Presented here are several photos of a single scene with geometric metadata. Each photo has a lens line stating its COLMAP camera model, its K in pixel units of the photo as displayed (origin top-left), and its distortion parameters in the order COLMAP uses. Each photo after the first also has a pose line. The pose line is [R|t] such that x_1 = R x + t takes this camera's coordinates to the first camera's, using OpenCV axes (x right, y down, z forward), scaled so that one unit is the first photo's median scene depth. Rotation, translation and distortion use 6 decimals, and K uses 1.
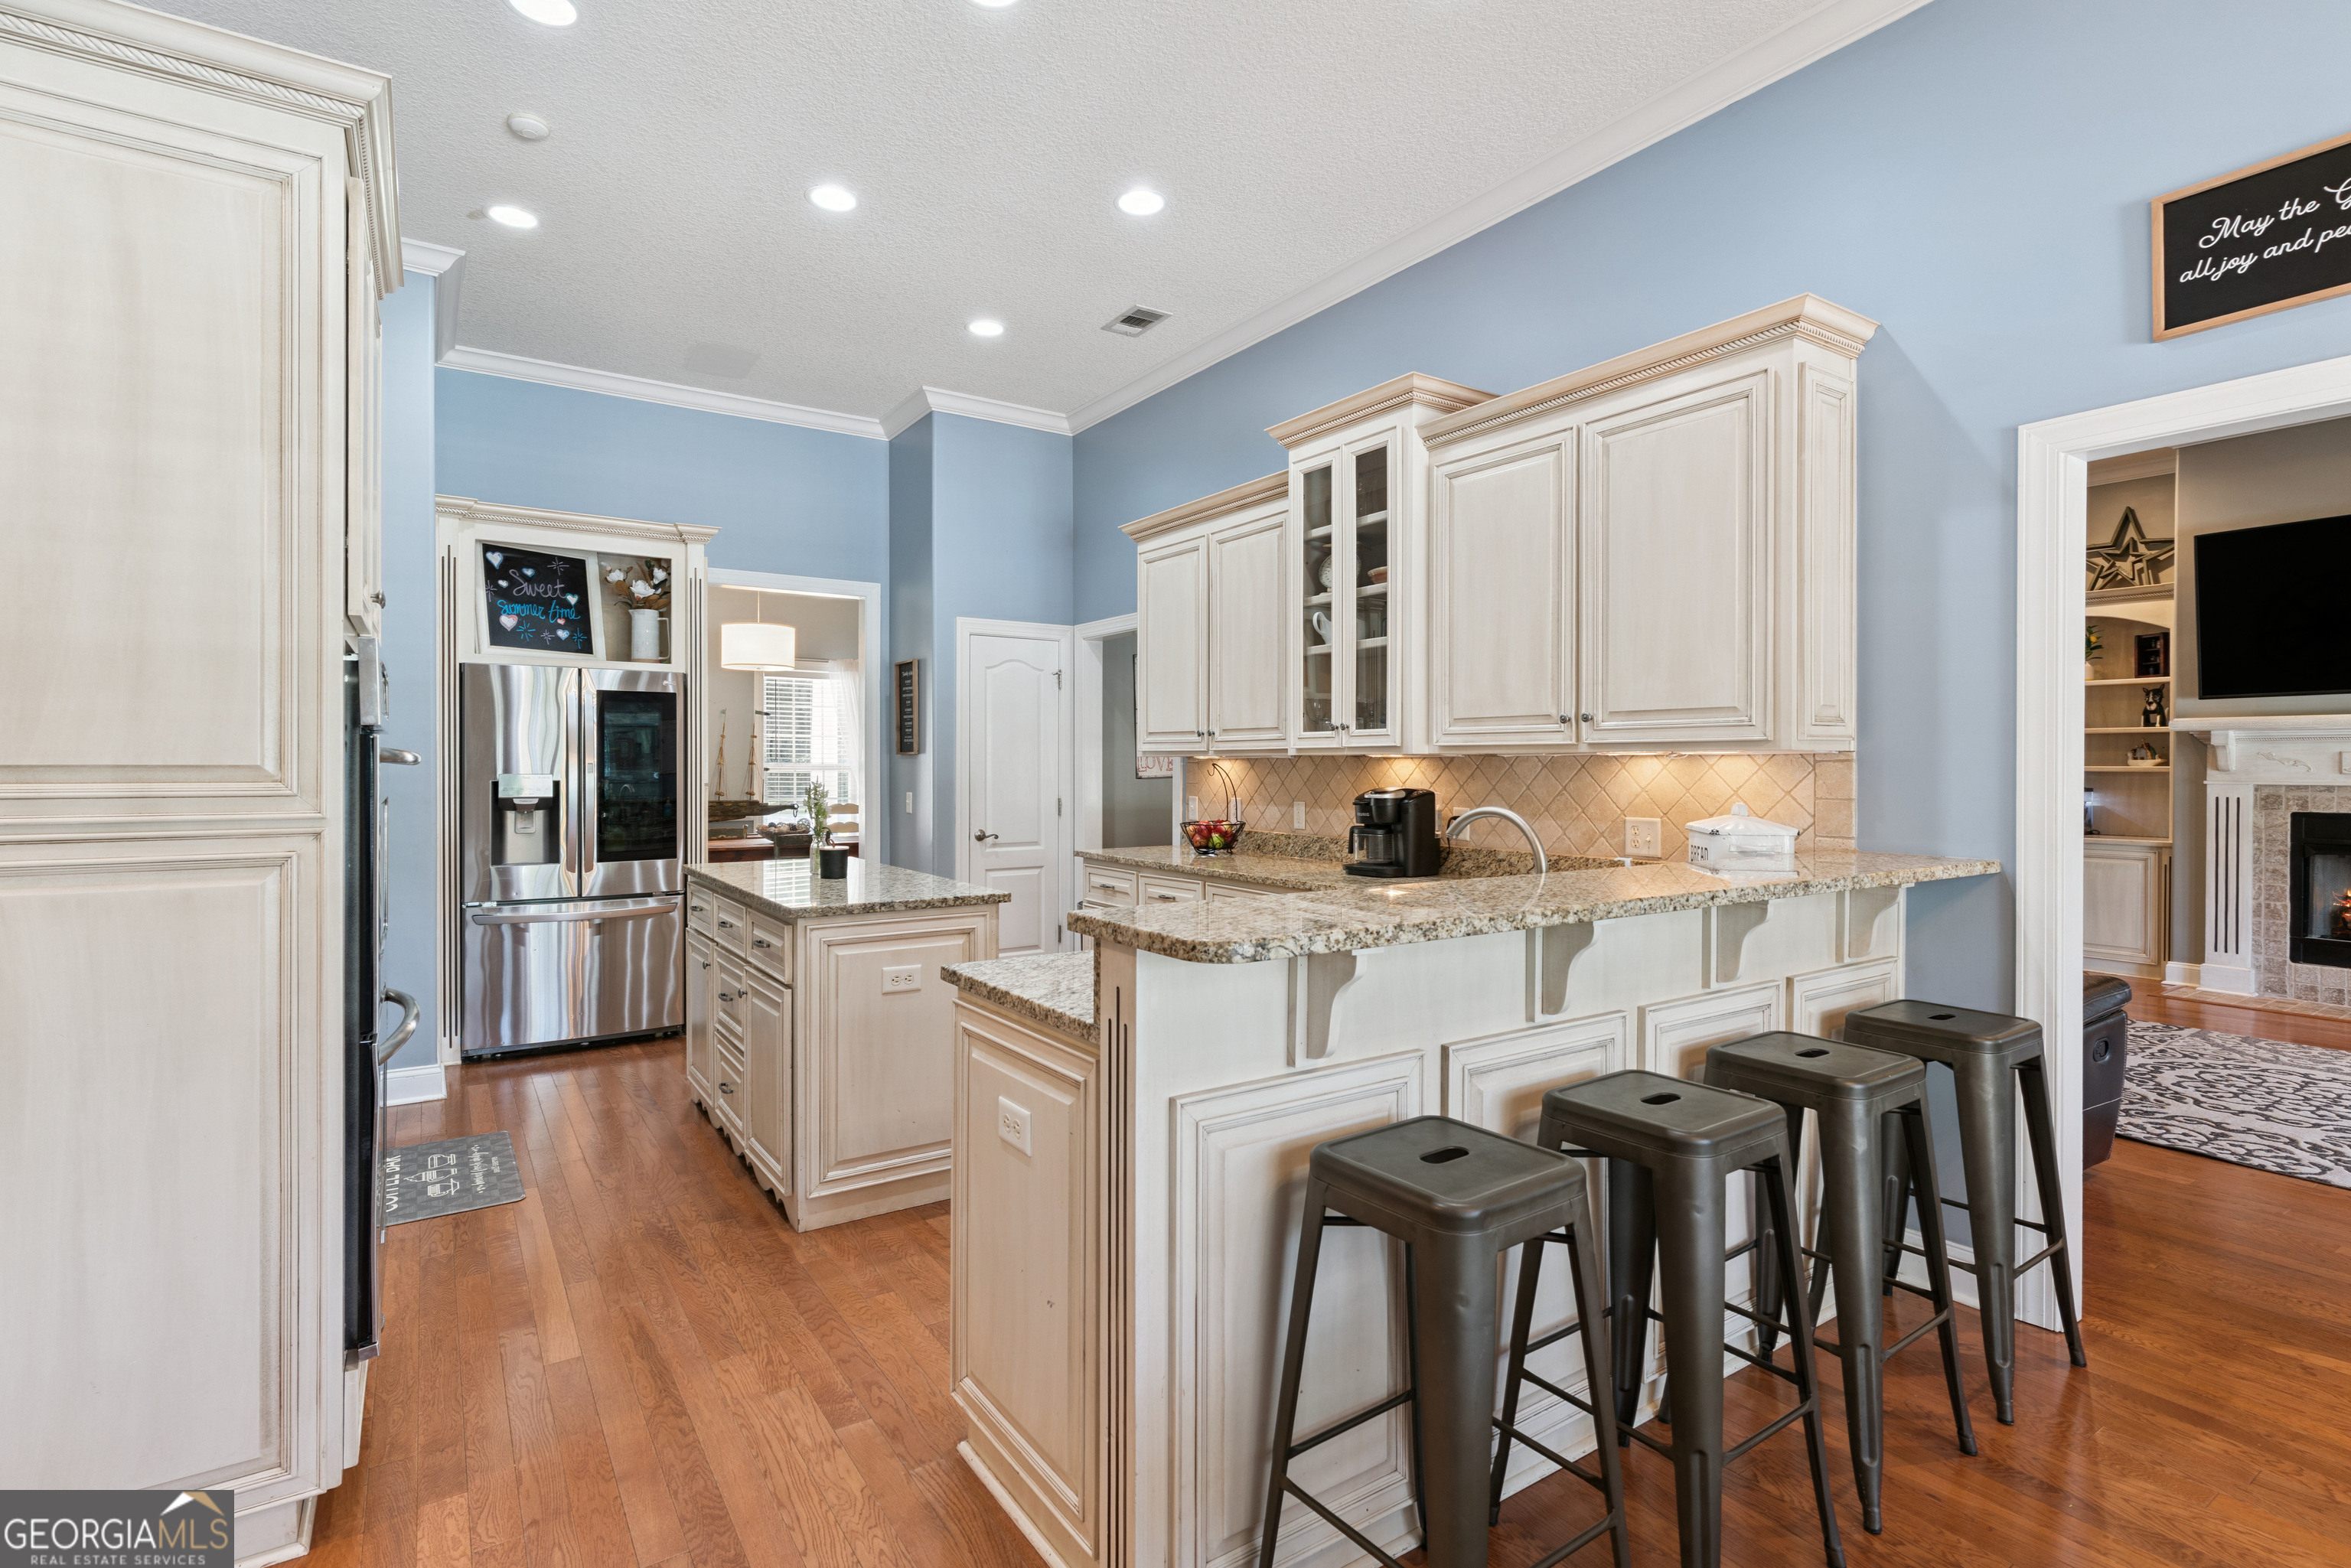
lens RADIAL K [[1130.9, 0, 1192.9], [0, 1130.9, 768.0], [0, 0, 1]] dist [0.000633, -0.000110]
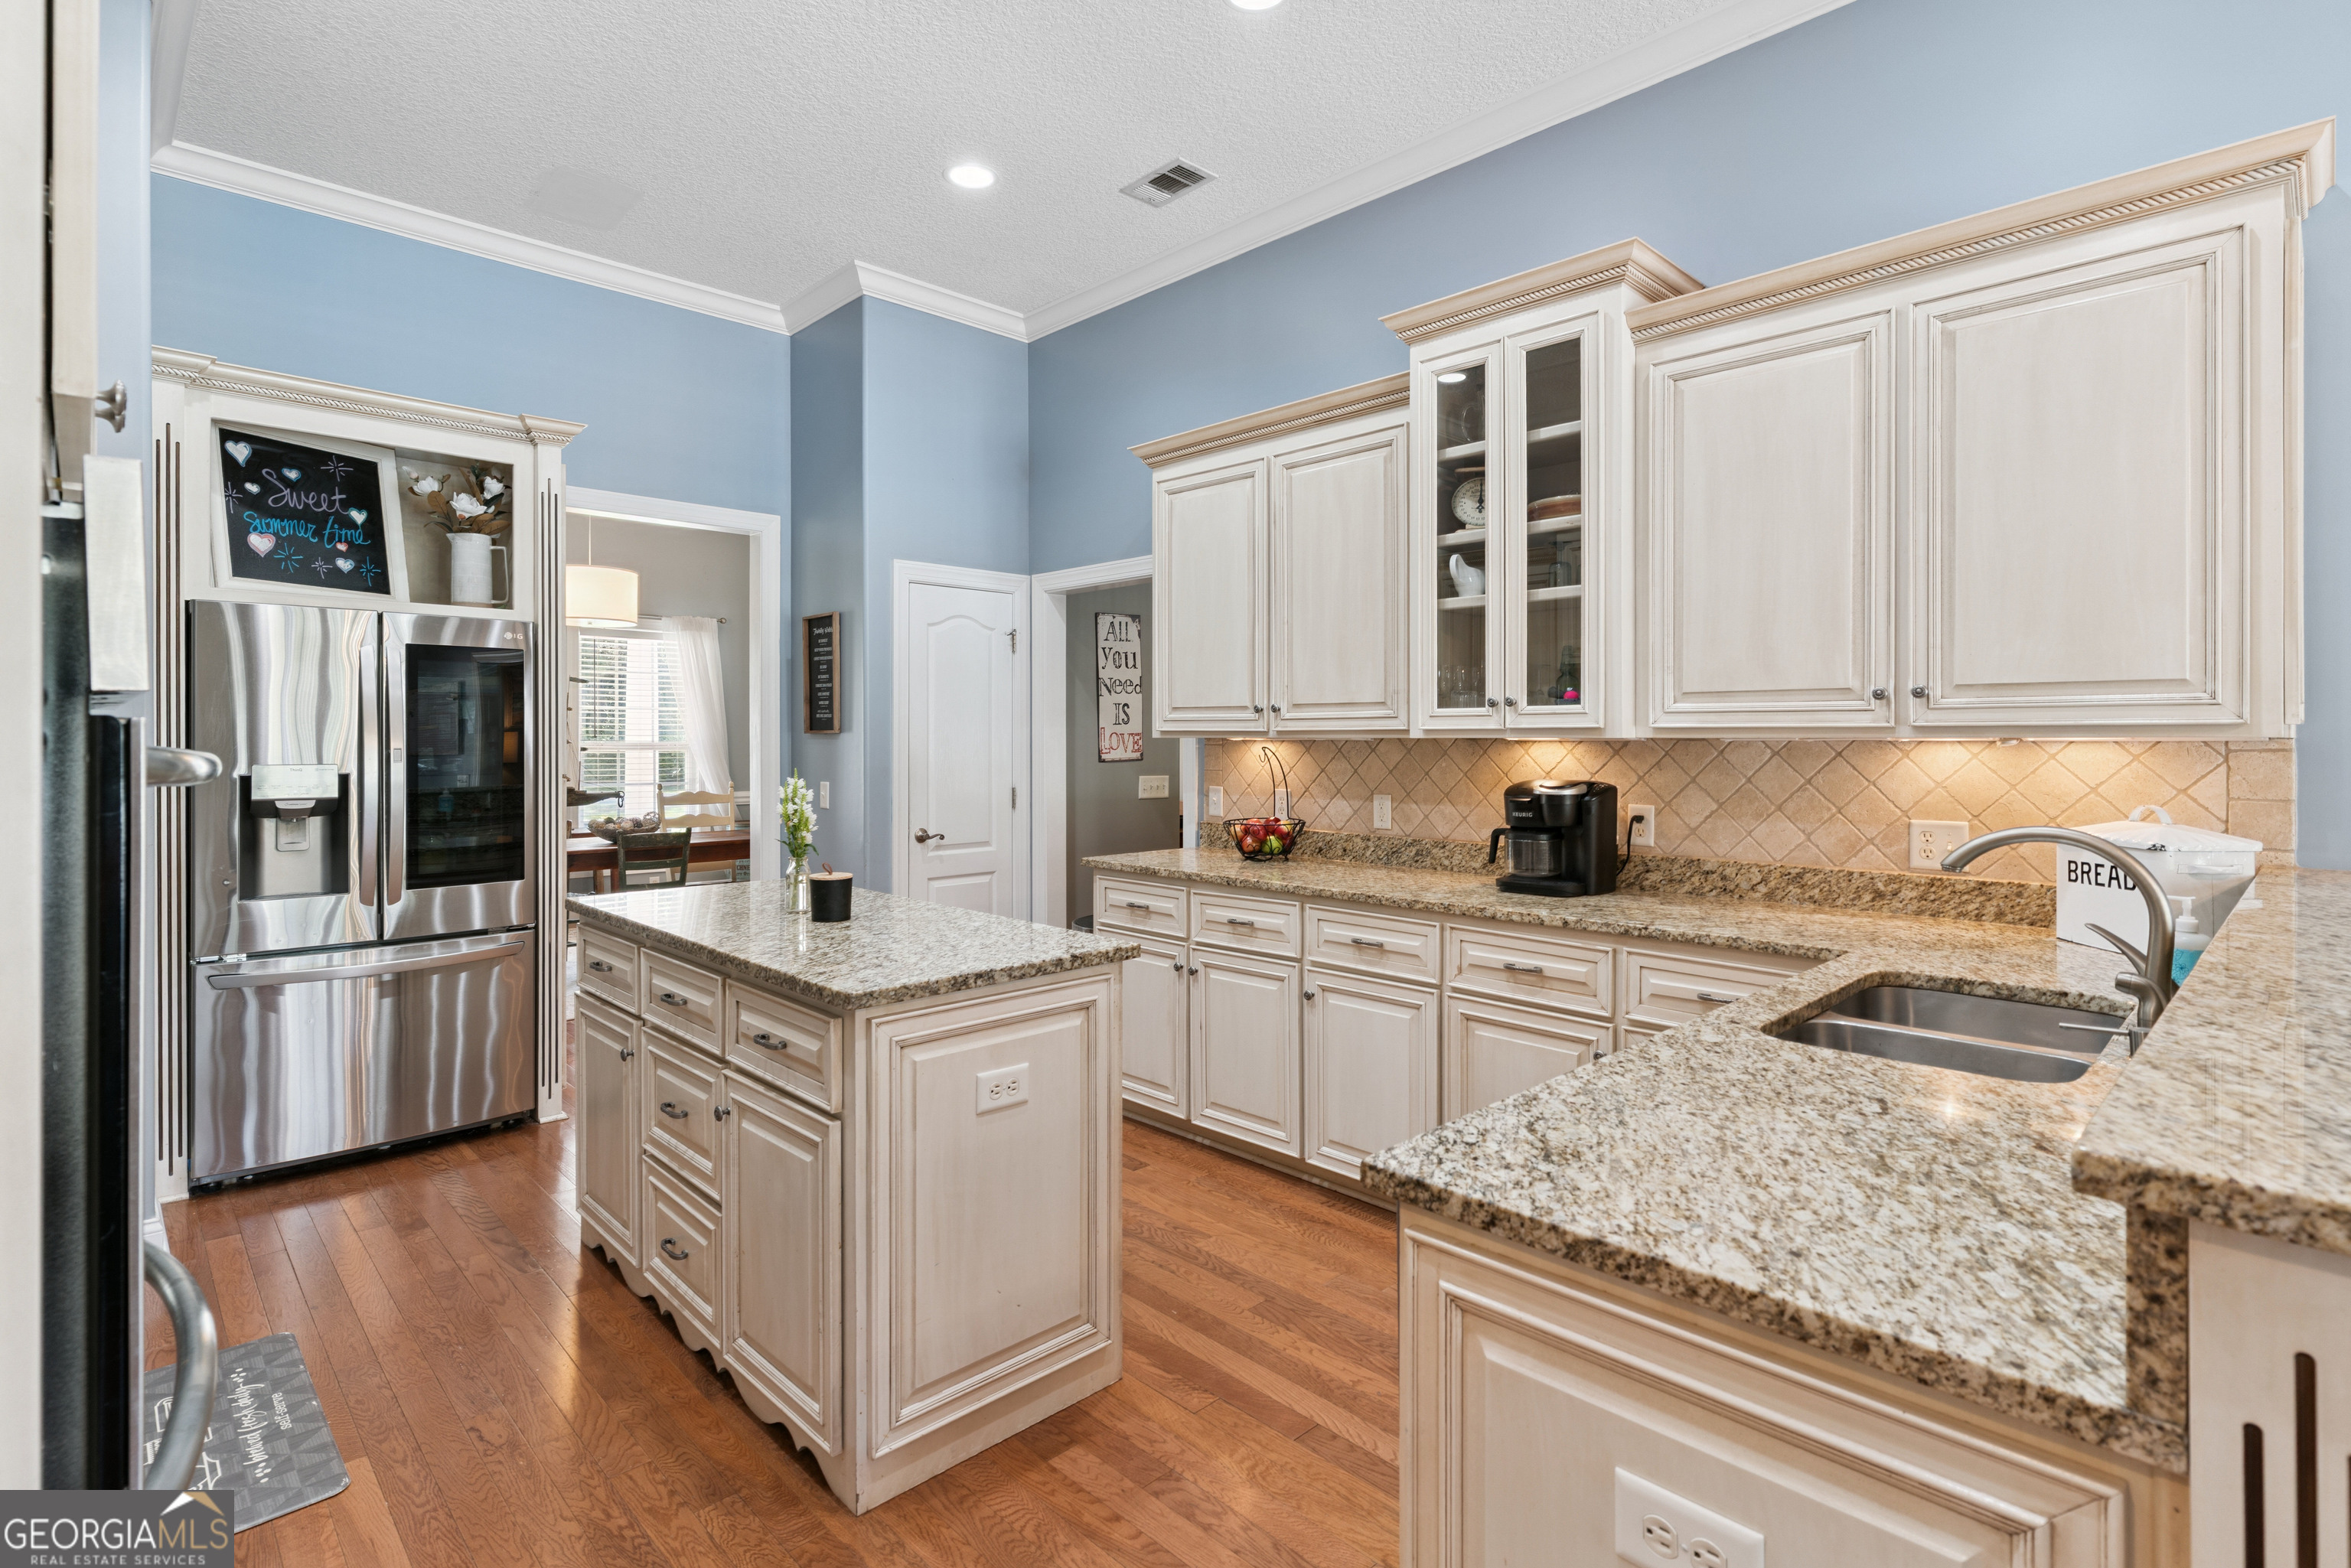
lens RADIAL K [[1130.9, 0, 1185.9], [0, 1130.9, 738.1], [0, 0, 1]] dist [0.000633, -0.000110]
pose [[0.983997, -0.000568, 0.178183, -0.203340], [0.000957, 0.999997, -0.002096, -0.009649], [-0.178181, 0.002232, 0.983995, 0.258352]]
